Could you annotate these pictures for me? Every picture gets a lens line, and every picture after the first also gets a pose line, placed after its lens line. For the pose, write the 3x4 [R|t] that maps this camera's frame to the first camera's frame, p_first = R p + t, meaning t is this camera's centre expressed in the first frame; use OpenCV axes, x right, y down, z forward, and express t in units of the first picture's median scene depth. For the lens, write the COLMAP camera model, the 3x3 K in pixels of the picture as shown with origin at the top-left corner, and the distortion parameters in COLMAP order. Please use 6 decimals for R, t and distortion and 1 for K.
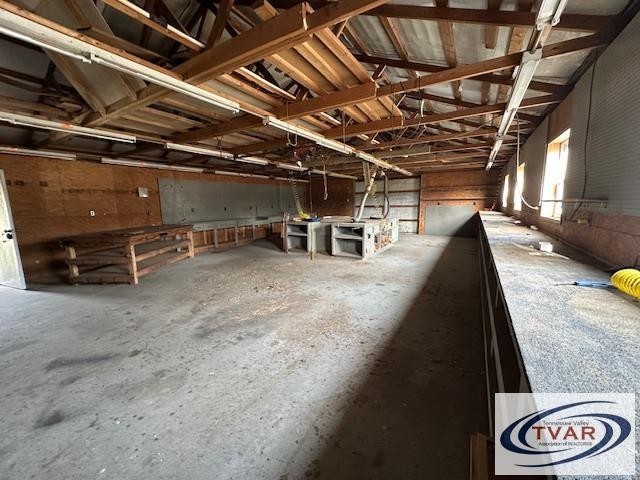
lens RADIAL K [[254.2, 0, 320.4], [0, 254.2, 240.7], [0, 0, 1]] dist [-0.000744, -0.000630]
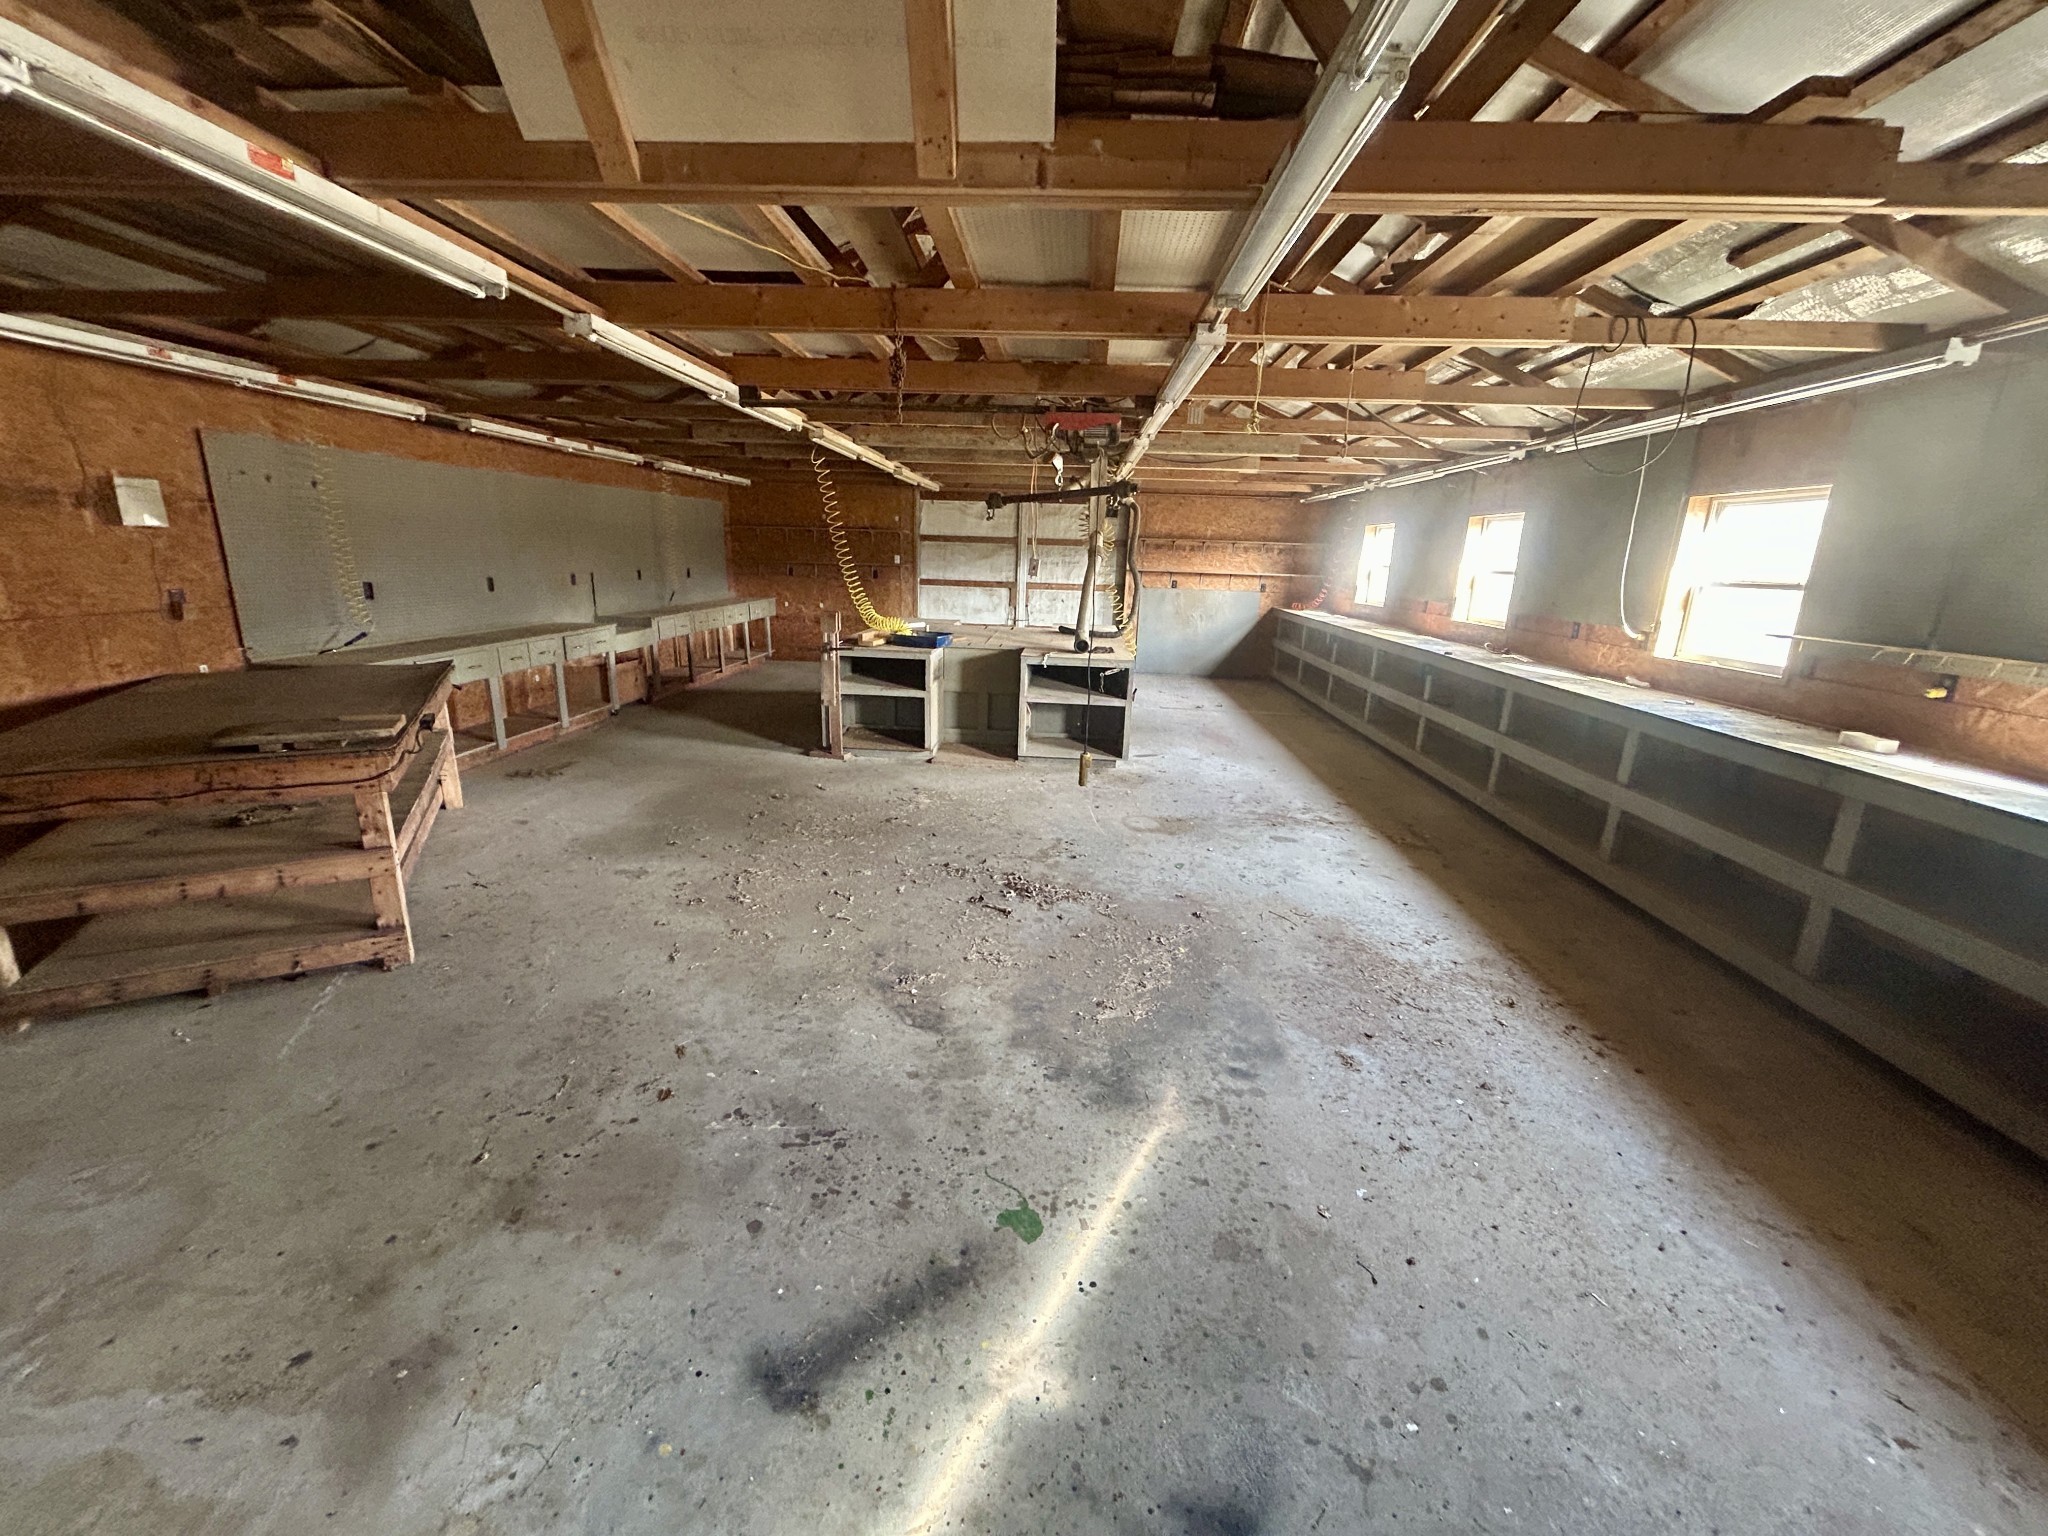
lens RADIAL K [[819.8, 0, 1024.0], [0, 819.8, 768.0], [0, 0, 1]] dist [-0.001375, -0.000002]
pose [[0.883364, -0.074169, 0.462782, -0.622281], [0.021711, 0.992815, 0.117673, -0.071615], [-0.468184, -0.093900, 0.878627, 0.169655]]
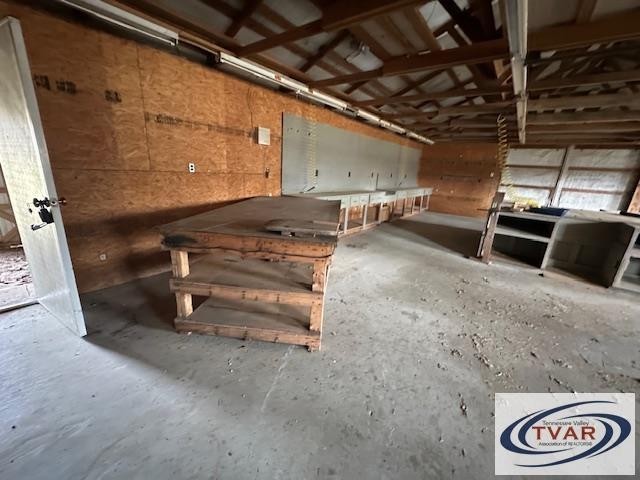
lens RADIAL K [[256.2, 0, 320.0], [0, 256.2, 240.0], [0, 0, 1]] dist [-0.001375, -0.000002]
pose [[0.989499, 0.109517, -0.094331, -0.761698], [-0.097037, 0.987012, 0.128027, -0.070994], [0.107127, -0.117529, 0.987274, 0.647215]]
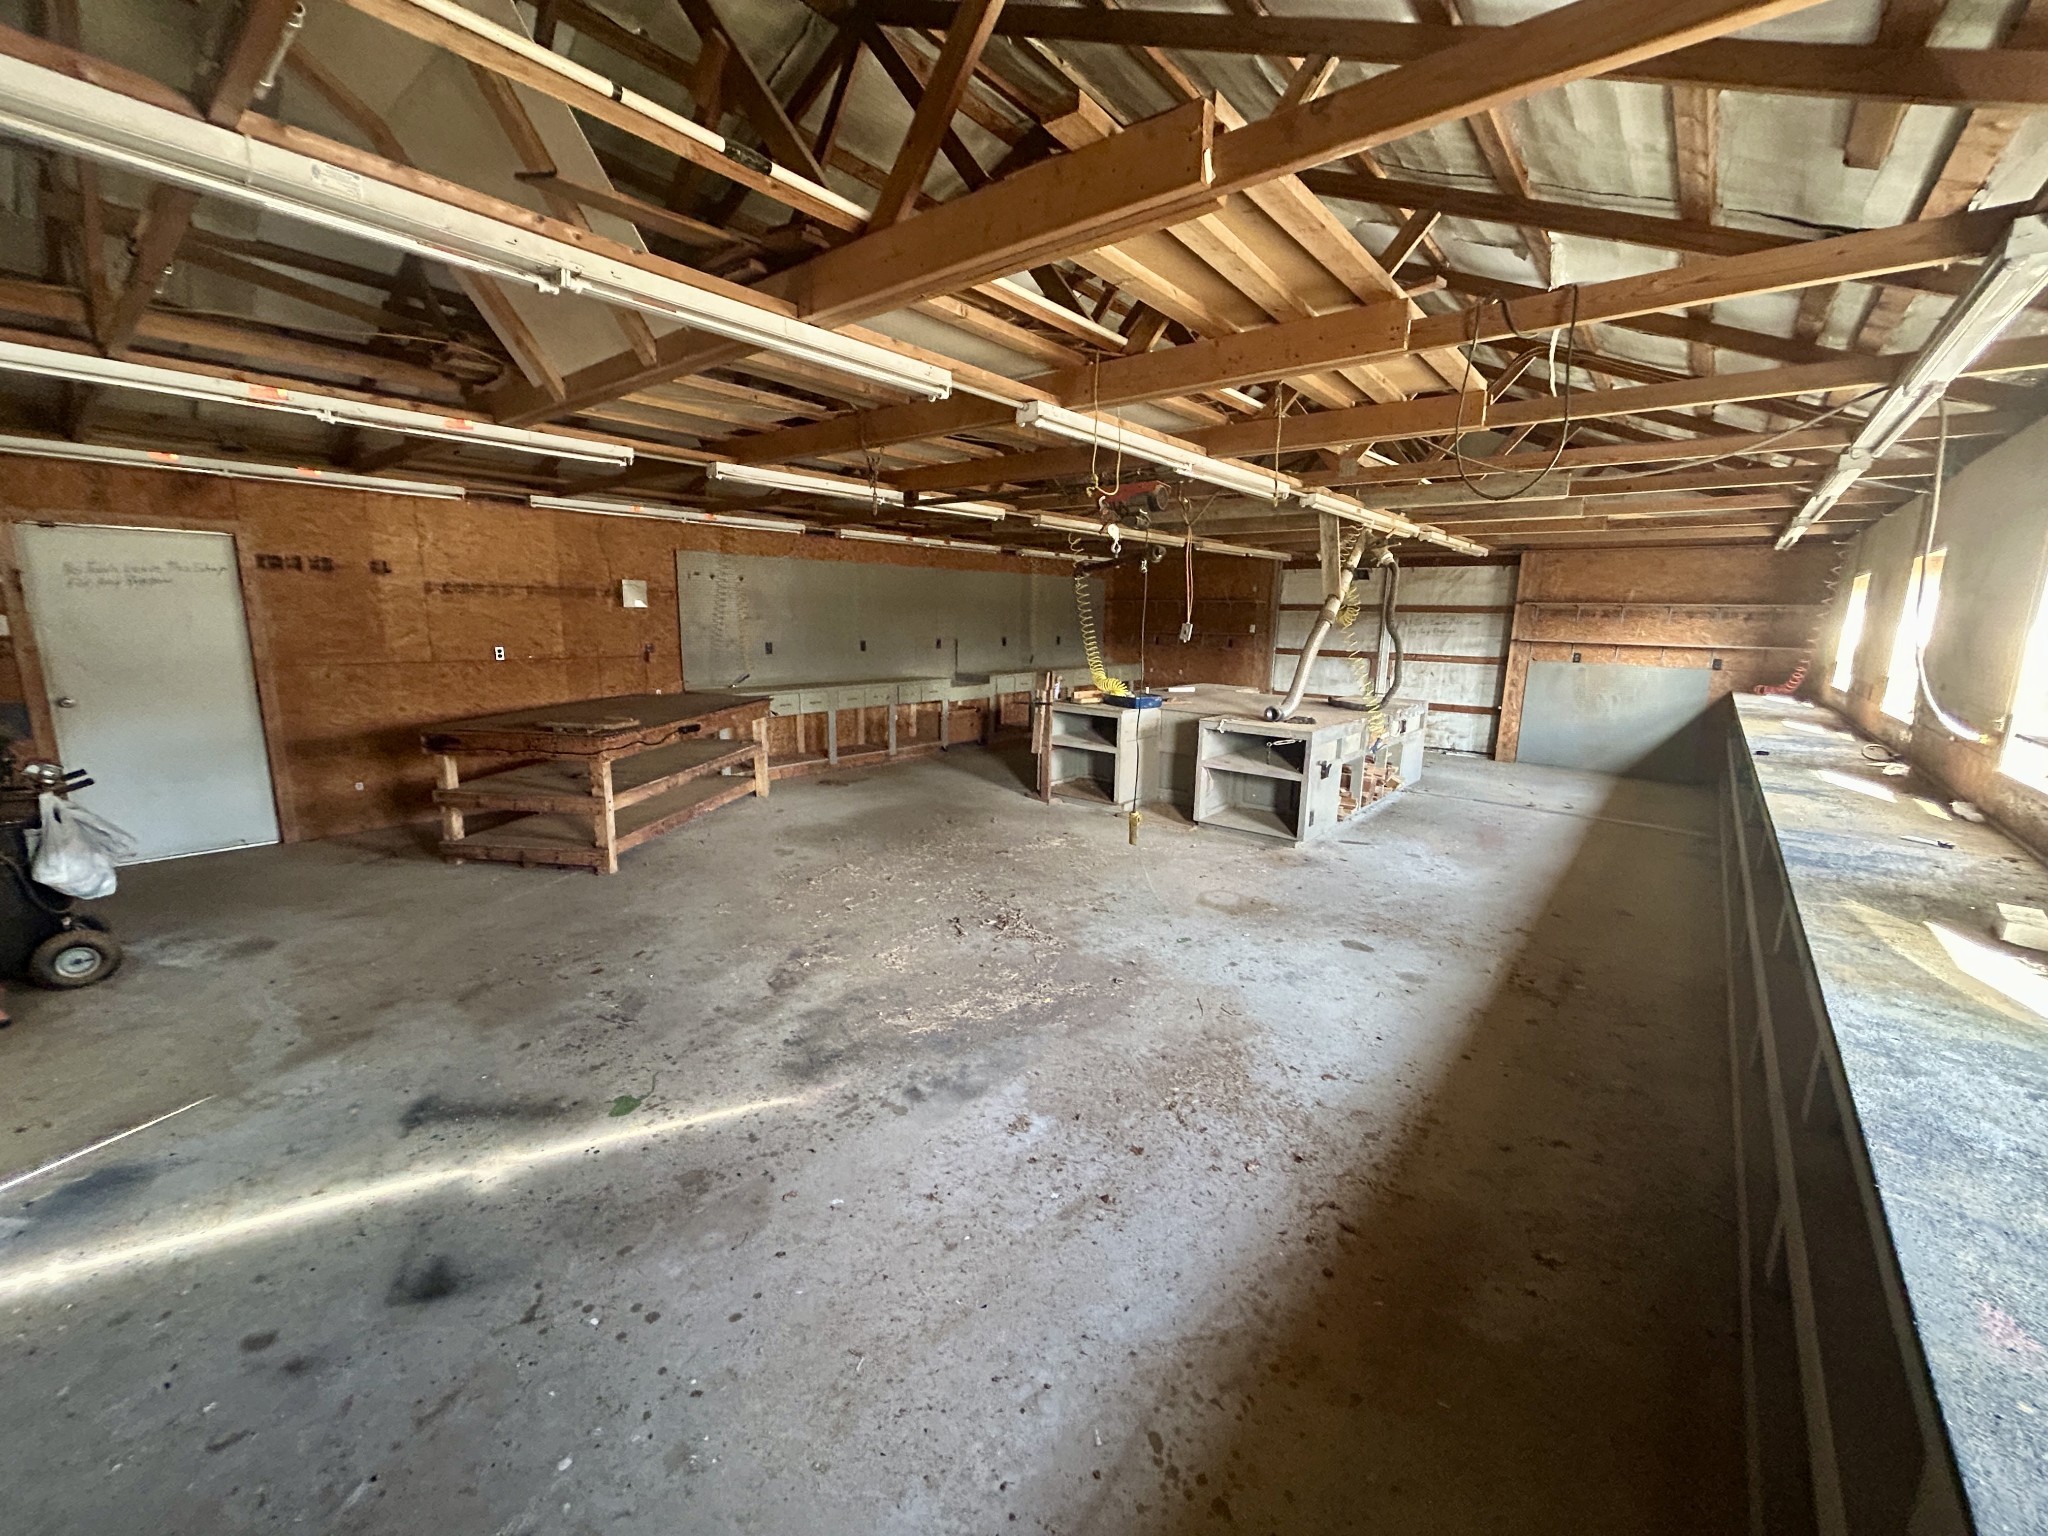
lens RADIAL K [[819.8, 0, 1024.0], [0, 819.8, 768.0], [0, 0, 1]] dist [-0.001375, -0.000002]
pose [[0.988068, 0.064860, -0.139693, -0.034026], [-0.059335, 0.997296, 0.043366, -0.057781], [0.142128, -0.034560, 0.989245, -0.011818]]
